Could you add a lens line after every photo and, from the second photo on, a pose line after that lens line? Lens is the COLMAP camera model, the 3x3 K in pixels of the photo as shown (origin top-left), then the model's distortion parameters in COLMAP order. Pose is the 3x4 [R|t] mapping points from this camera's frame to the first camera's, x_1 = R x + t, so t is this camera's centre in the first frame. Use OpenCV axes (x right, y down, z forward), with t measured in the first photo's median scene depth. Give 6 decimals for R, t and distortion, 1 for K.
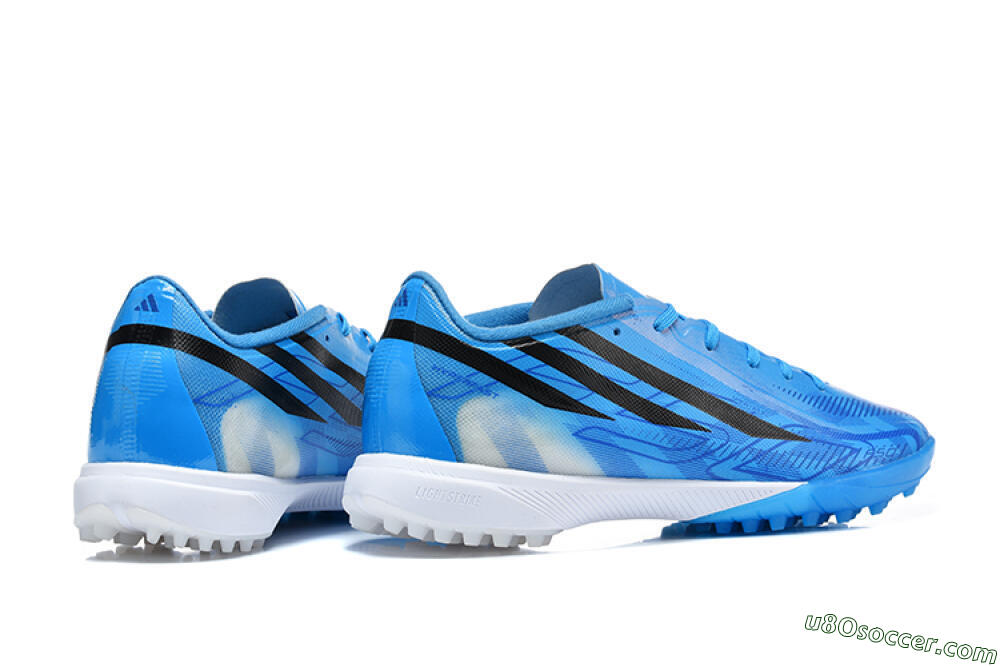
lens RADIAL K [[2832.1, 0, 500.0], [0, 2832.1, 333.5], [0, 0, 1]] dist [-0.151464, -0.363408]
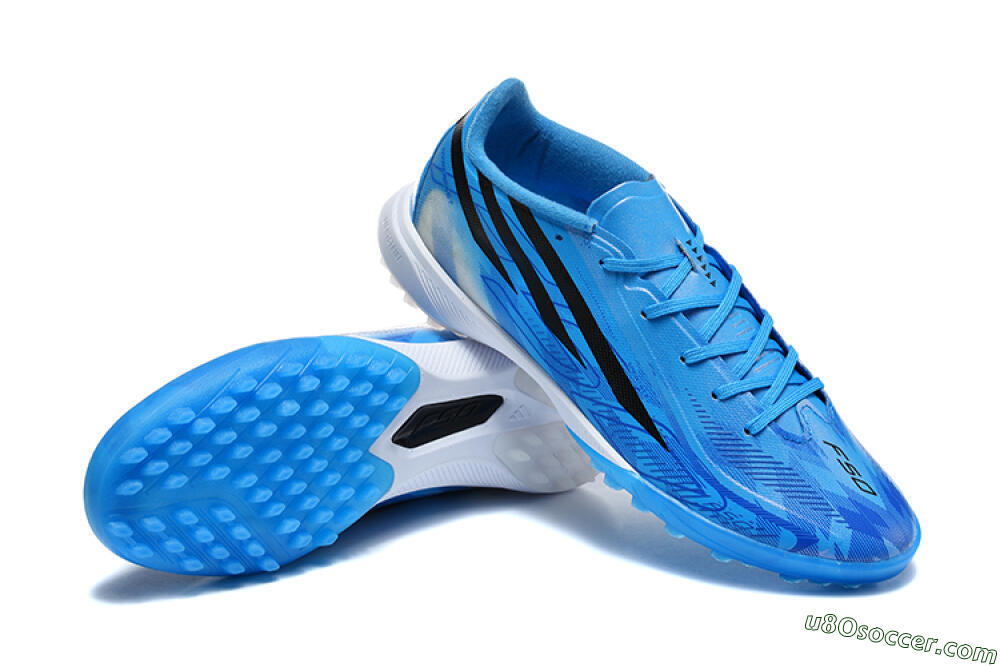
lens RADIAL K [[2832.1, 0, 500.0], [0, 2832.1, 333.5], [0, 0, 1]] dist [-0.151464, -0.363408]
pose [[0.294908, 0.682124, -0.669130, 0.778762], [-0.365766, 0.727526, 0.580449, -0.590004], [0.882748, 0.073566, 0.464052, 0.472353]]
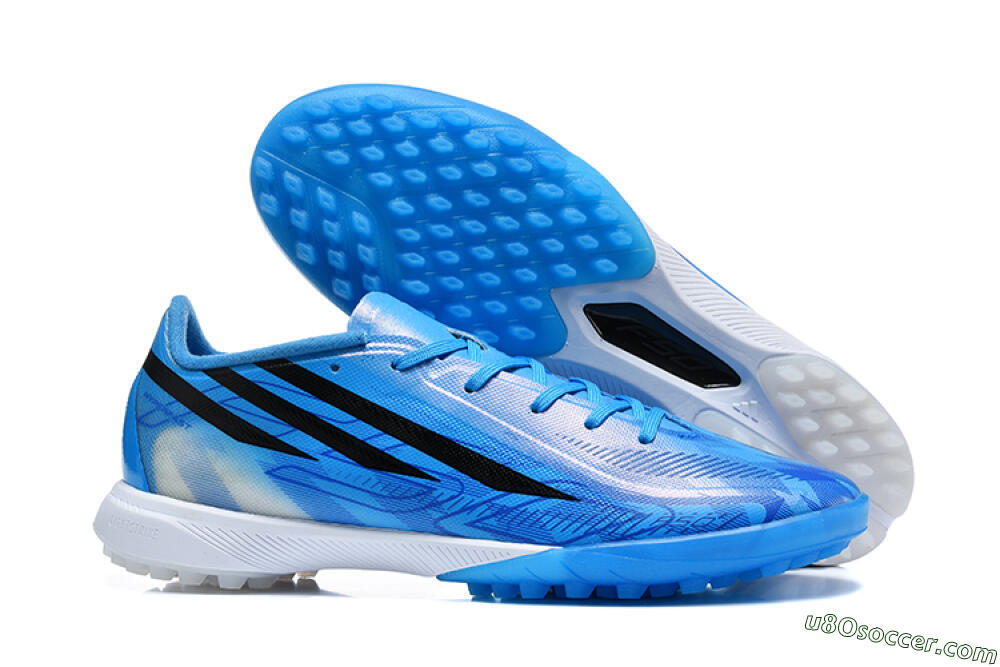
lens RADIAL K [[2832.1, 0, 500.0], [0, 2832.1, 333.5], [0, 0, 1]] dist [-0.151464, -0.363408]
pose [[0.752394, 0.028027, -0.658117, 0.682045], [-0.035622, 0.999364, 0.001835, -0.014523], [0.657750, 0.022063, 0.752913, 0.335632]]
